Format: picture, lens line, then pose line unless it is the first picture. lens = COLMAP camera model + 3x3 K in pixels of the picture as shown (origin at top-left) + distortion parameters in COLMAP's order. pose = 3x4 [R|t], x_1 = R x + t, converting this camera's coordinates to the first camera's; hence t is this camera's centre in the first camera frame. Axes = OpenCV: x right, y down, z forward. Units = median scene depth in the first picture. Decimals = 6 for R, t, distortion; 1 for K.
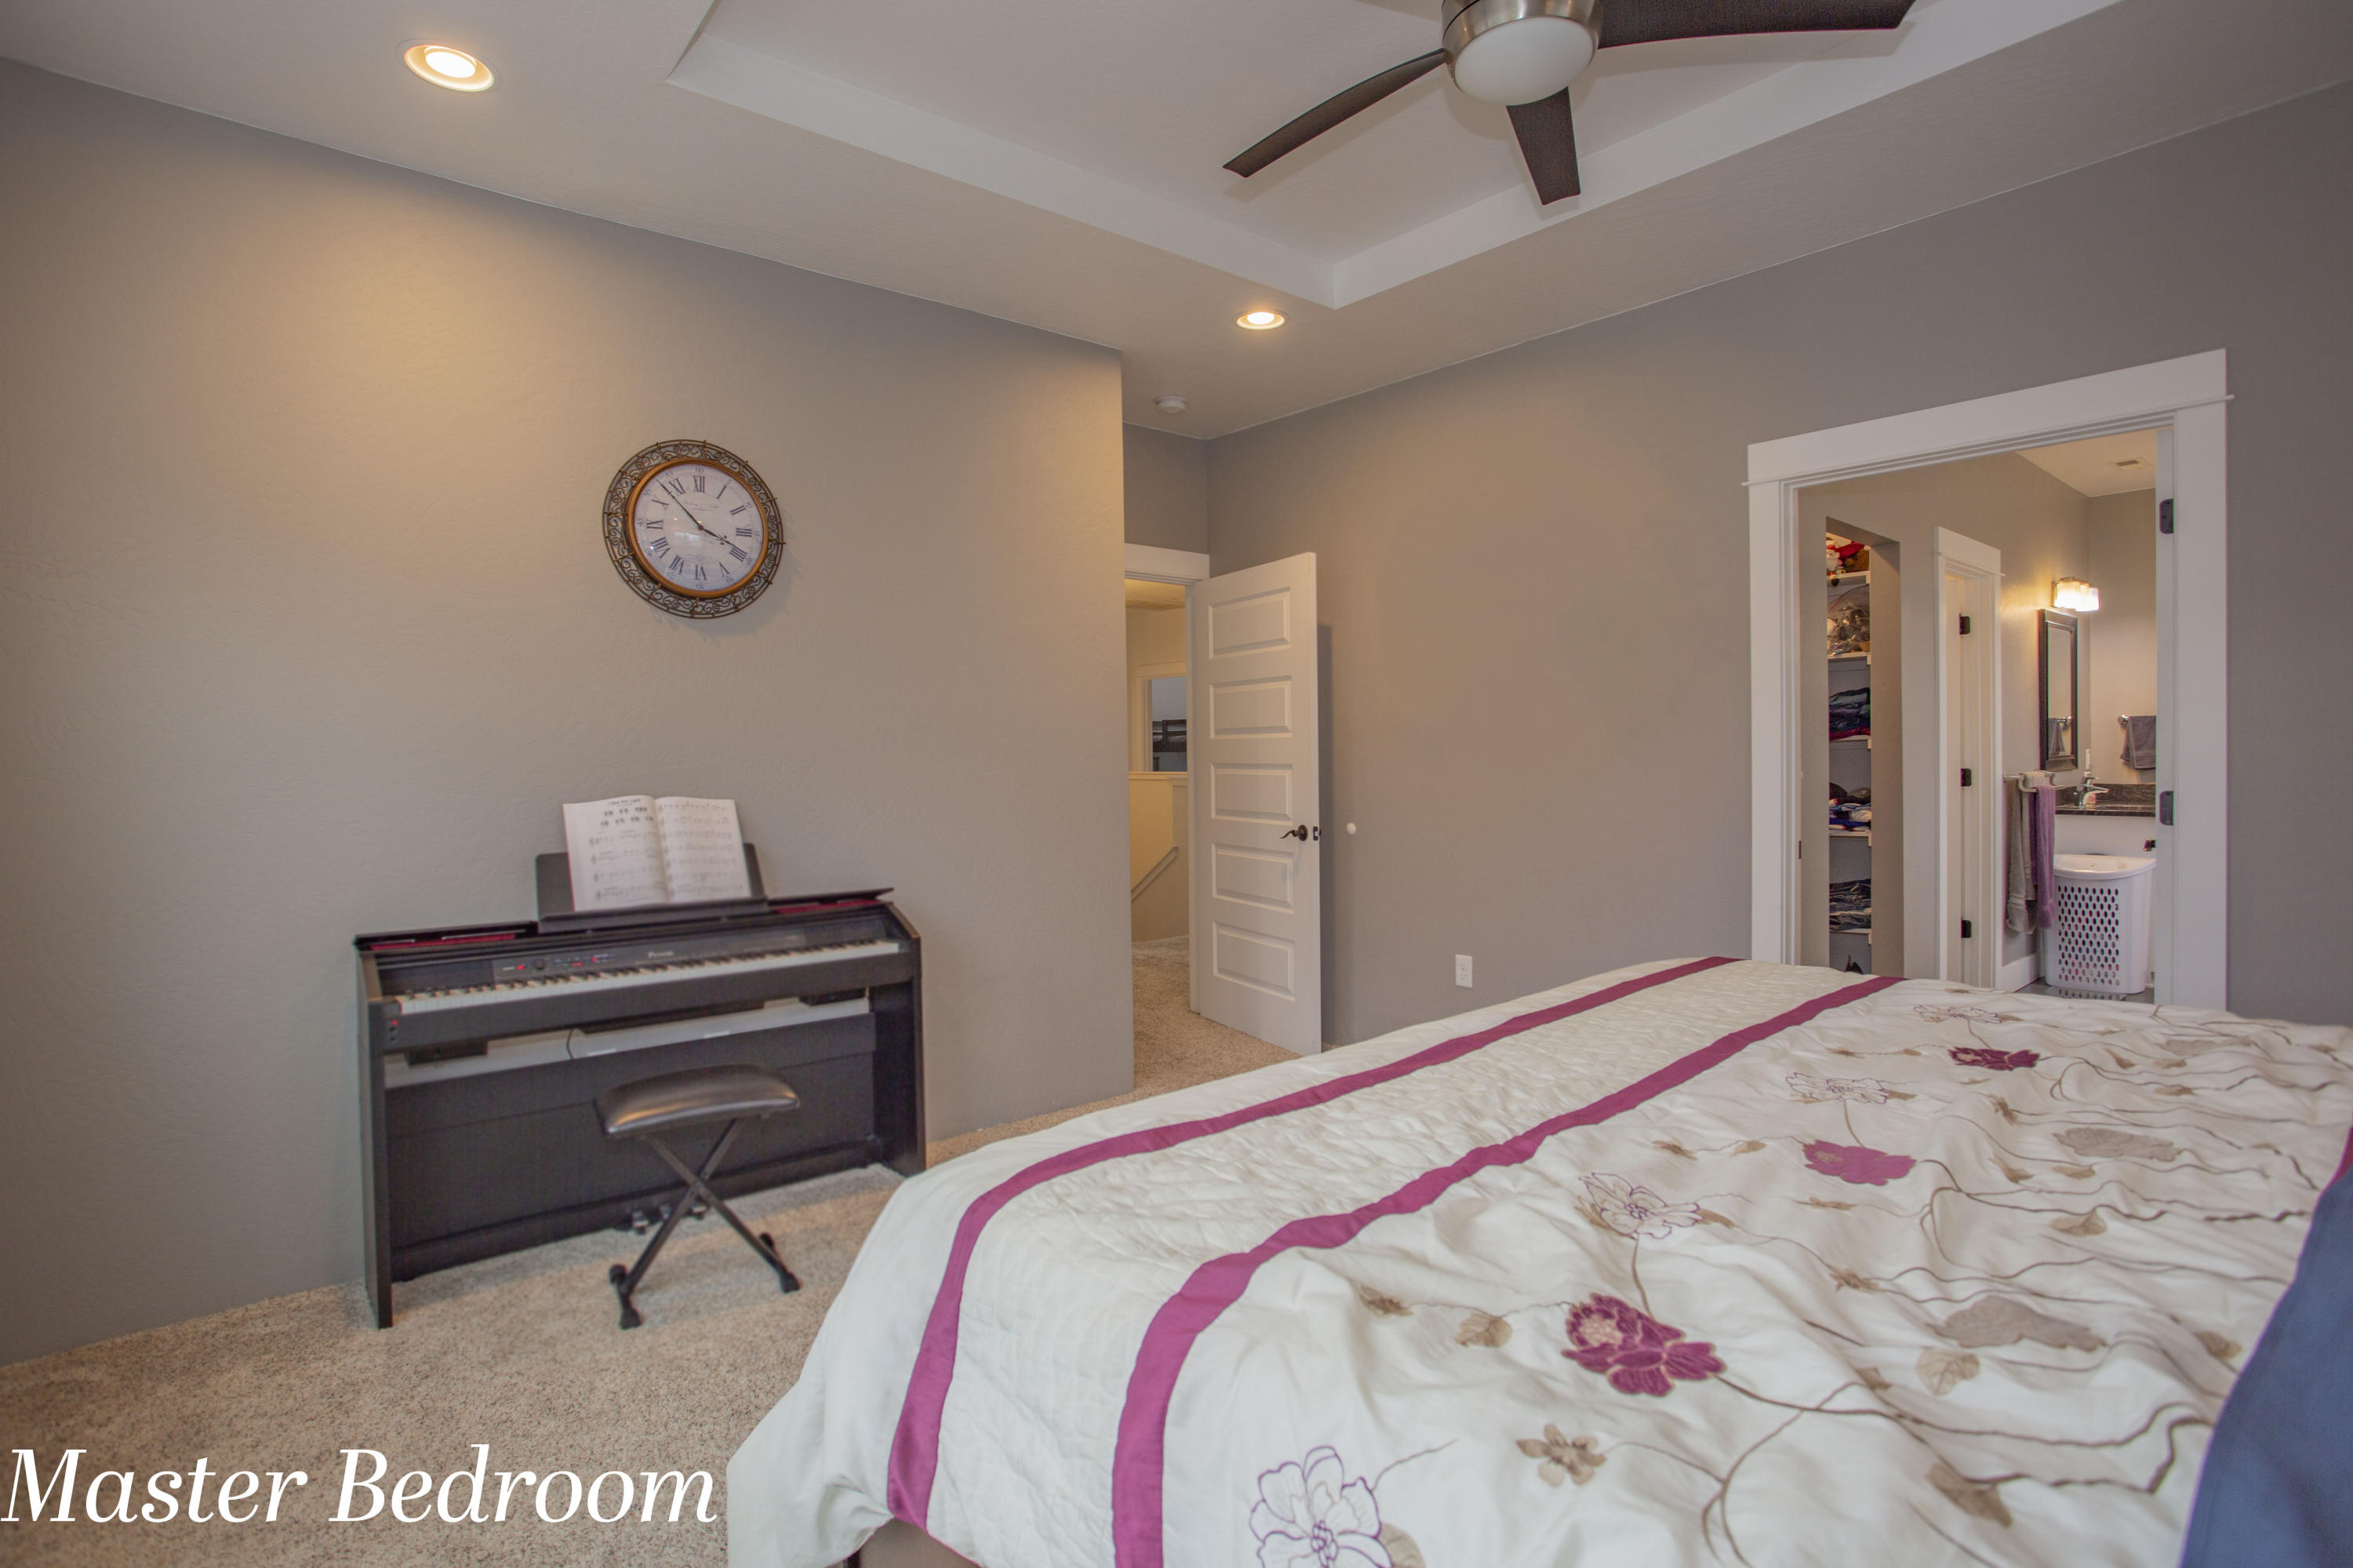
lens RADIAL K [[1134.0, 0, 1170.1], [0, 1134.0, 770.1], [0, 0, 1]] dist [-0.074335, 0.035311]
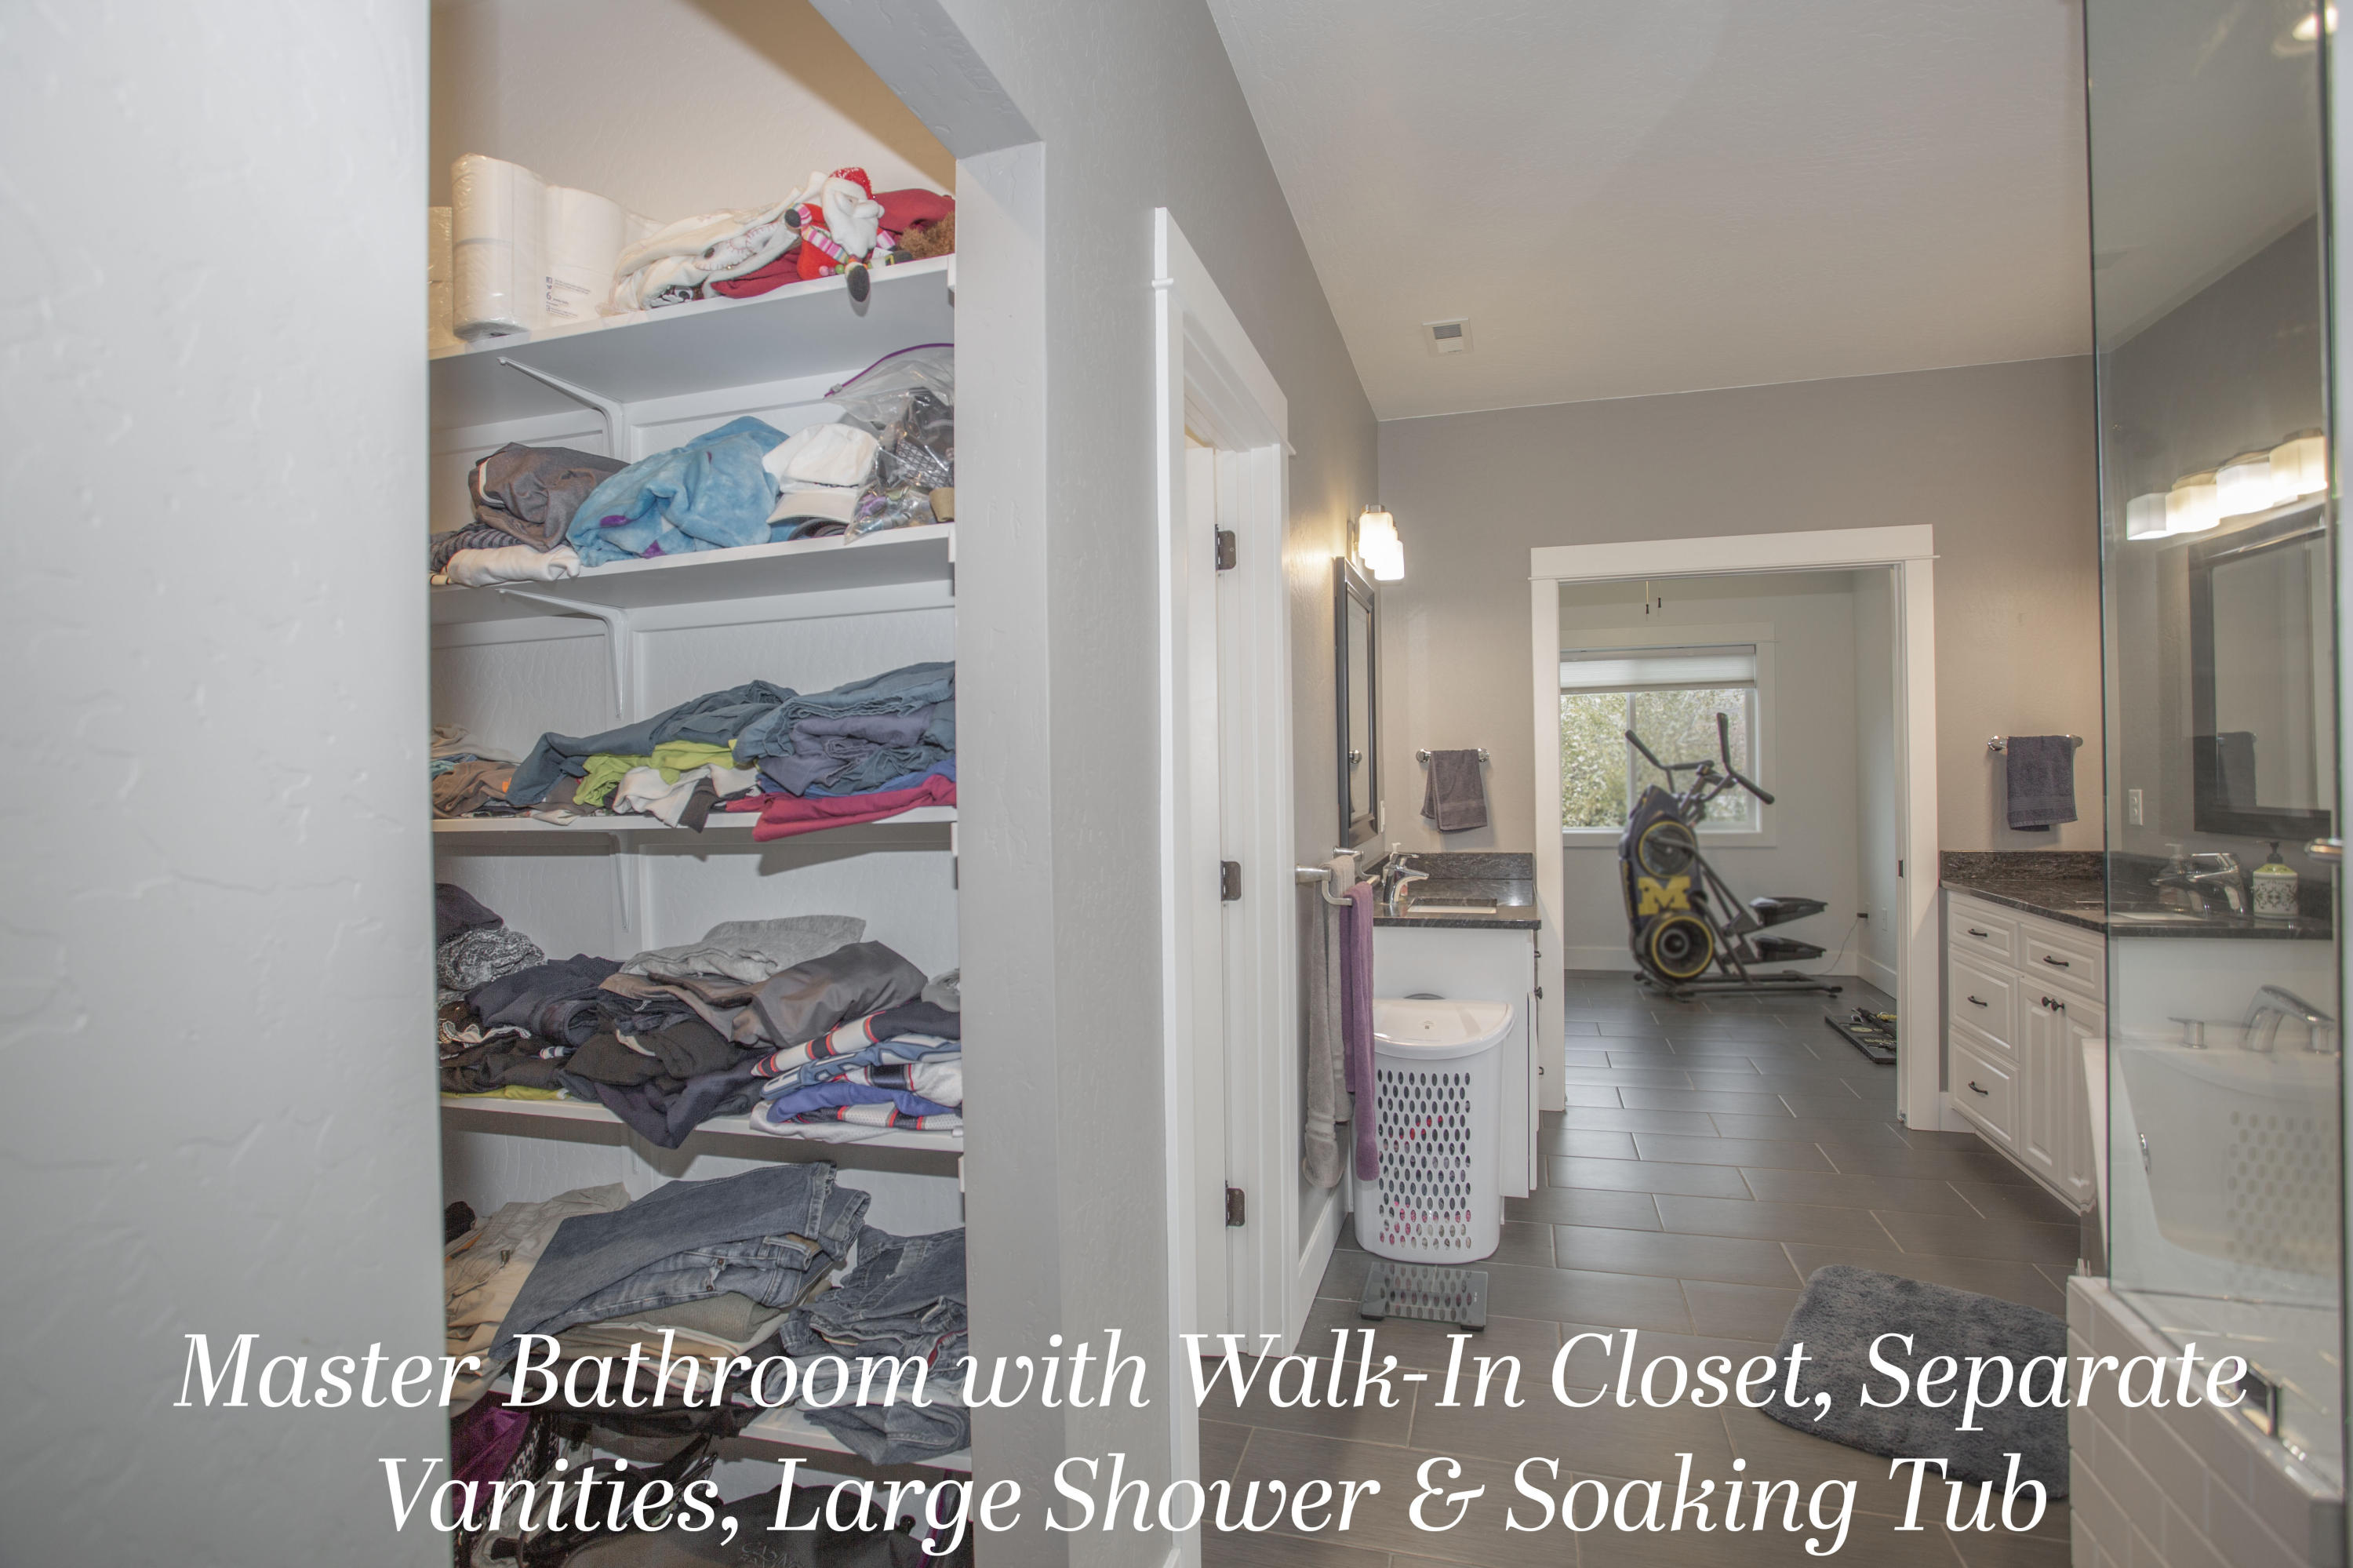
lens RADIAL K [[1134.0, 0, 1170.1], [0, 1134.0, 770.1], [0, 0, 1]] dist [-0.074335, 0.035311]
pose [[0.835156, 0.002586, 0.550008, 0.435292], [0.010991, 0.999711, -0.021390, -0.028673], [-0.549904, 0.023909, 0.834886, 0.608760]]
